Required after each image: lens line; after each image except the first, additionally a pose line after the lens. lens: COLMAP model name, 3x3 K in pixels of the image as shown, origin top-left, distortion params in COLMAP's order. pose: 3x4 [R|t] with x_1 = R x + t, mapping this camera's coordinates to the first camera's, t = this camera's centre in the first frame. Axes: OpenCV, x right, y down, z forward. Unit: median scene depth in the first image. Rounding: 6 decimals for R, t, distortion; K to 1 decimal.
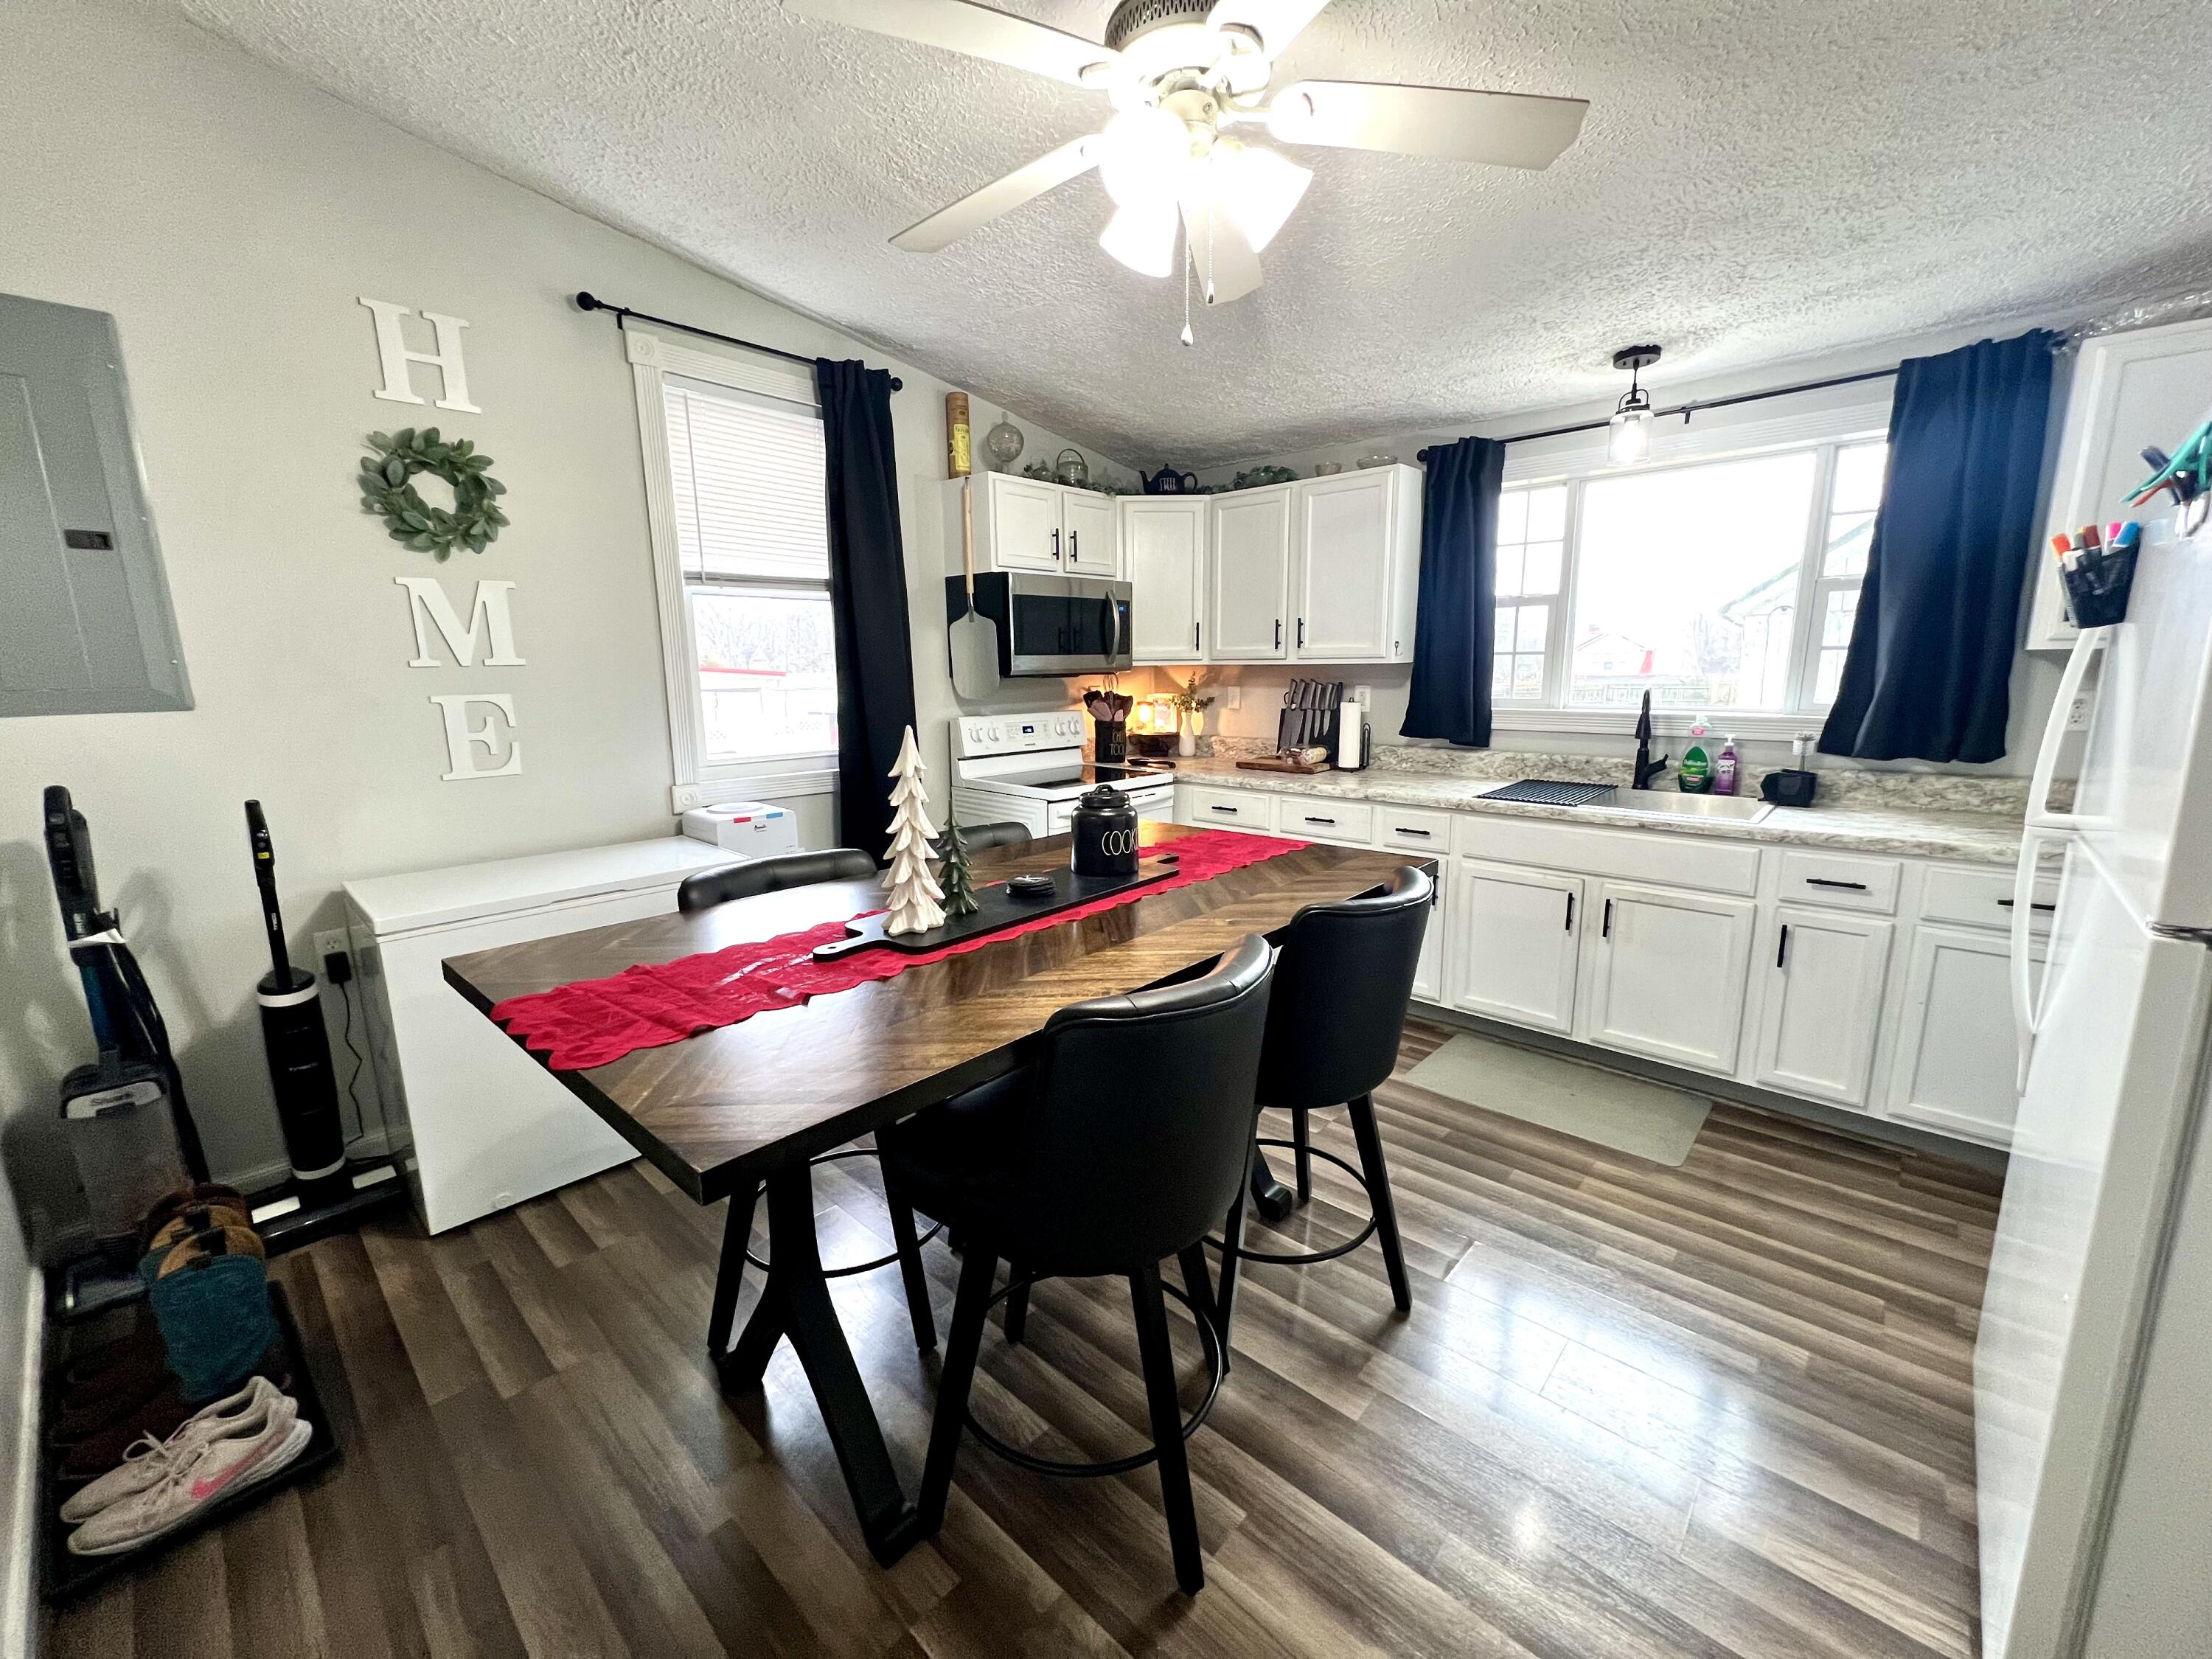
lens RADIAL K [[884.4, 0, 1109.7], [0, 884.4, 834.4], [0, 0, 1]] dist [-0.000992, 0.000079]
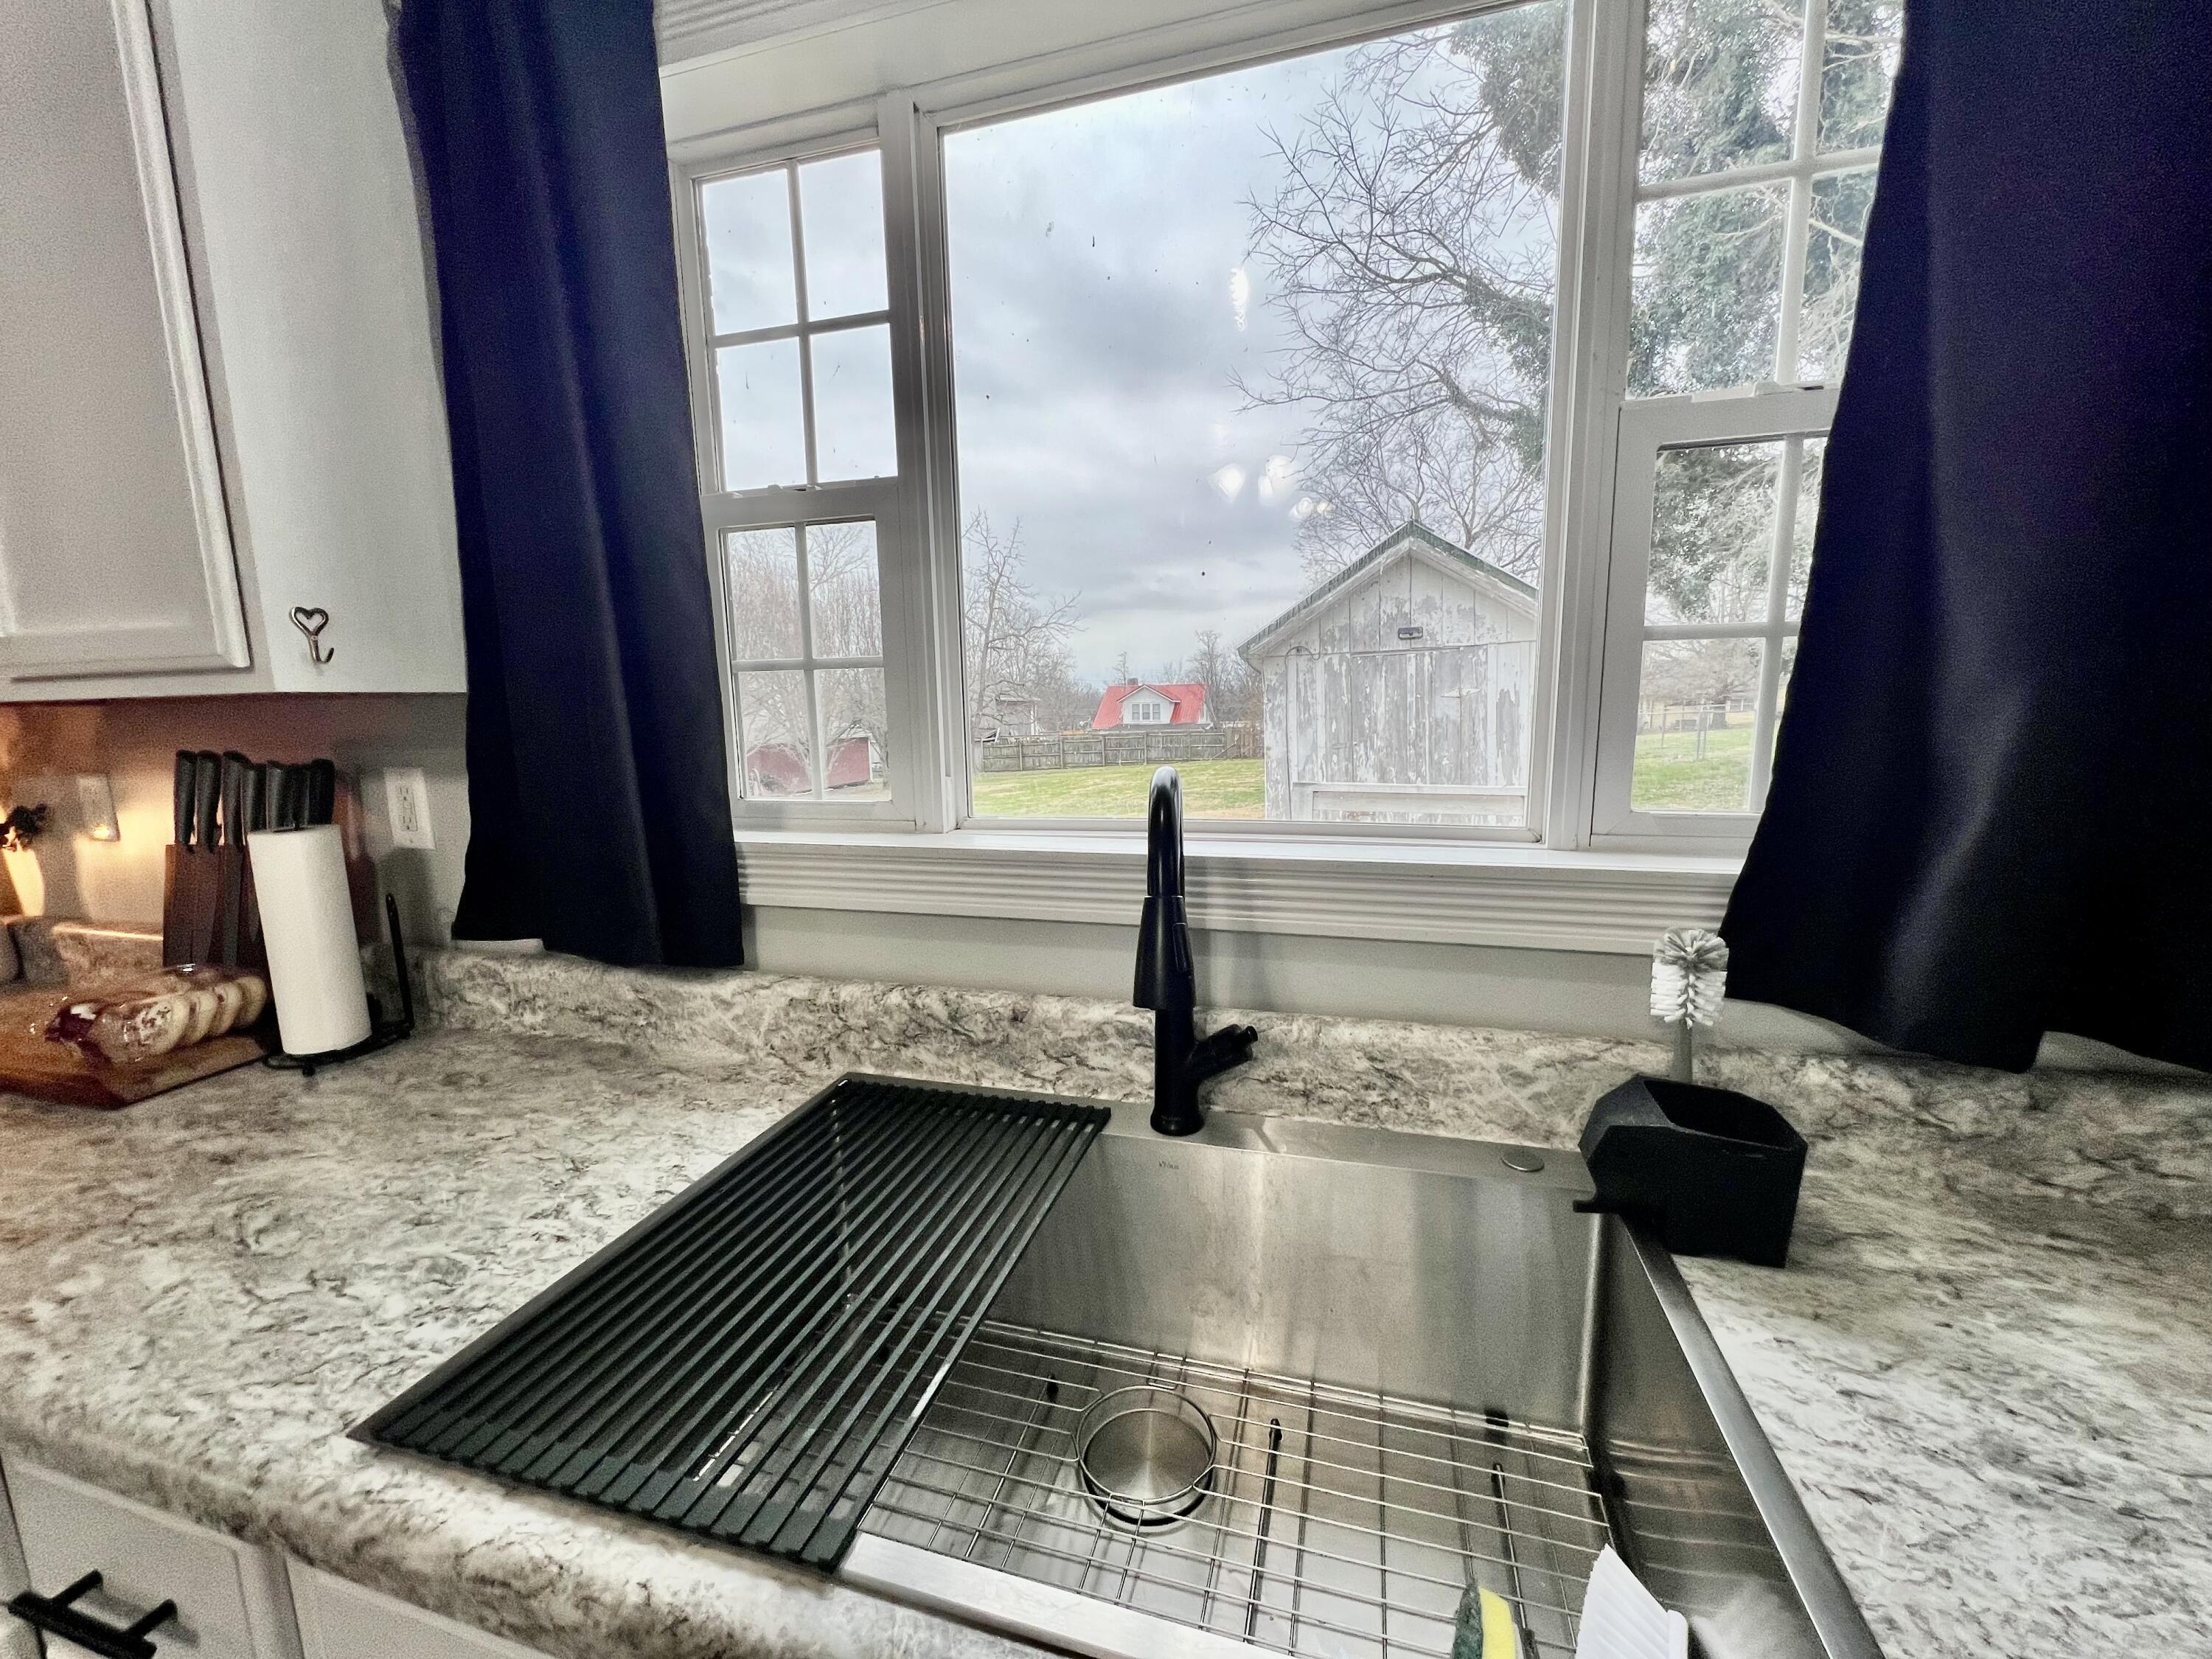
lens RADIAL K [[885.4, 0, 1108.8], [0, 885.4, 835.6], [0, 0, 1]] dist [0.000443, -0.000746]
pose [[0.895913, -0.065837, 0.439324, 0.496013], [0.090482, 0.995270, -0.035369, -0.146040], [-0.434917, 0.071439, 0.897632, 0.803663]]
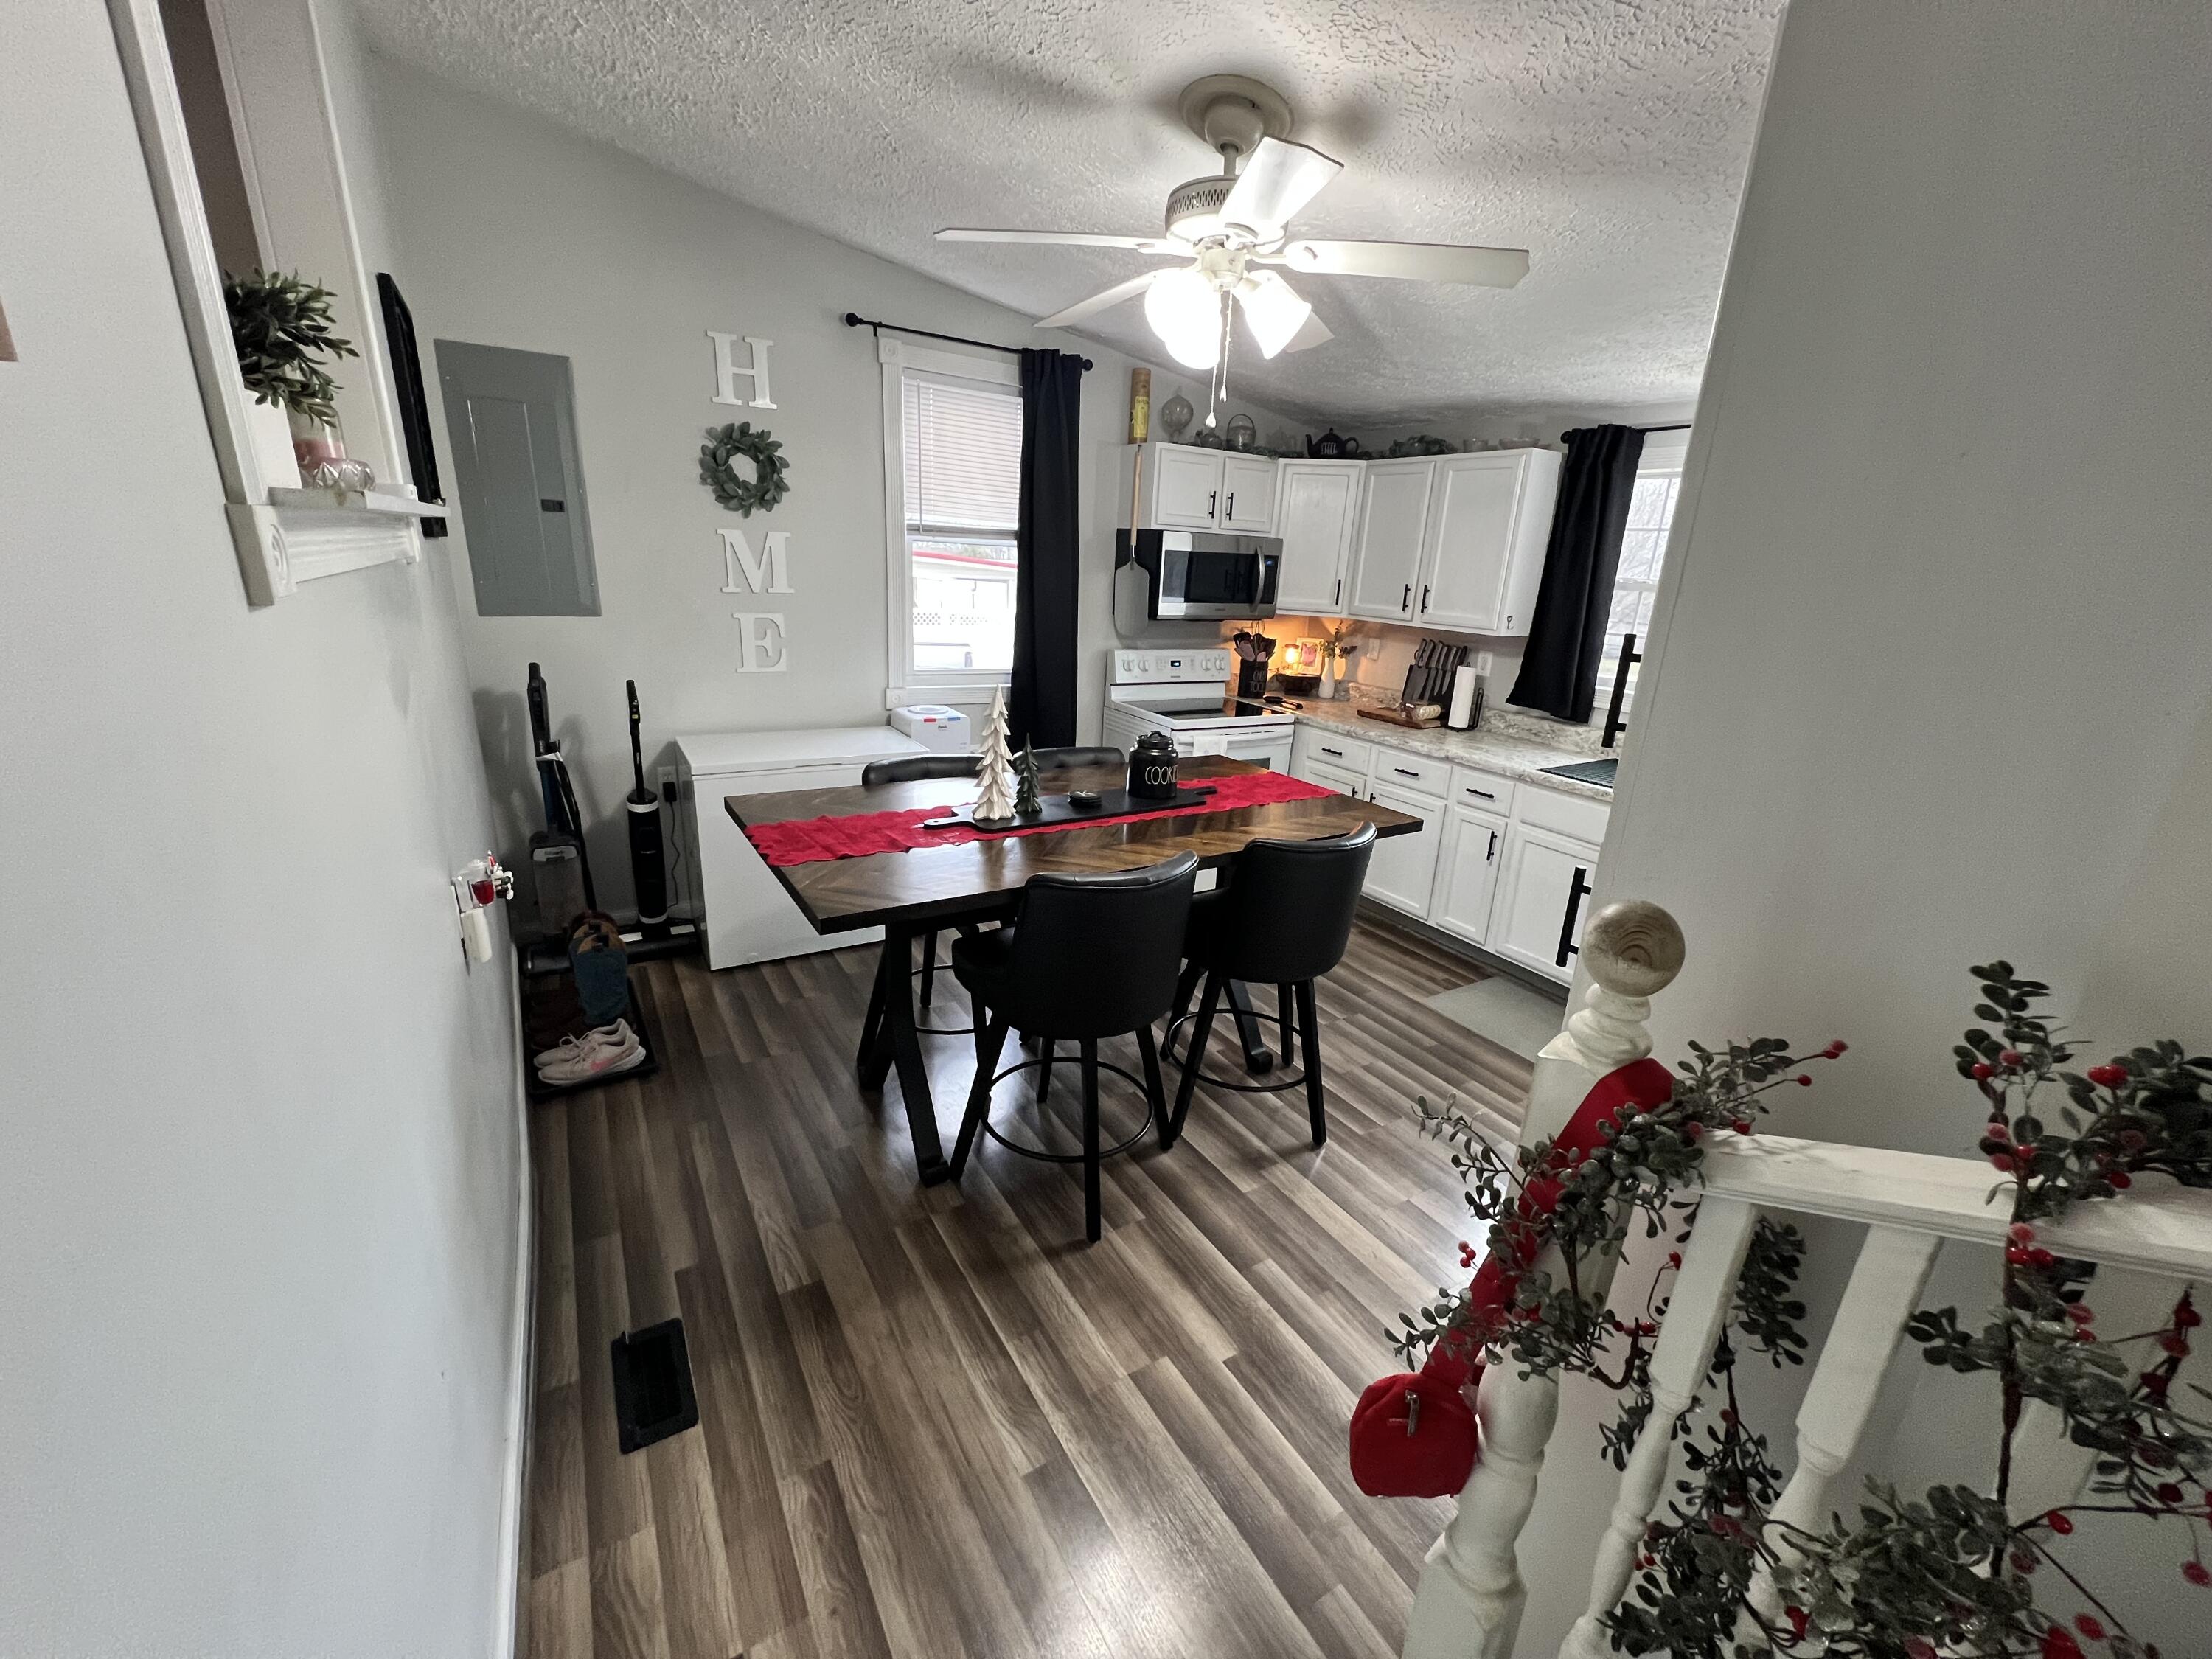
lens RADIAL K [[885.4, 0, 1108.8], [0, 885.4, 835.6], [0, 0, 1]] dist [0.000443, -0.000746]
pose [[0.960143, 0.140544, -0.241605, 0.183464], [-0.113280, 0.985880, 0.123320, -0.038625], [0.255525, -0.091036, 0.962507, -0.222831]]
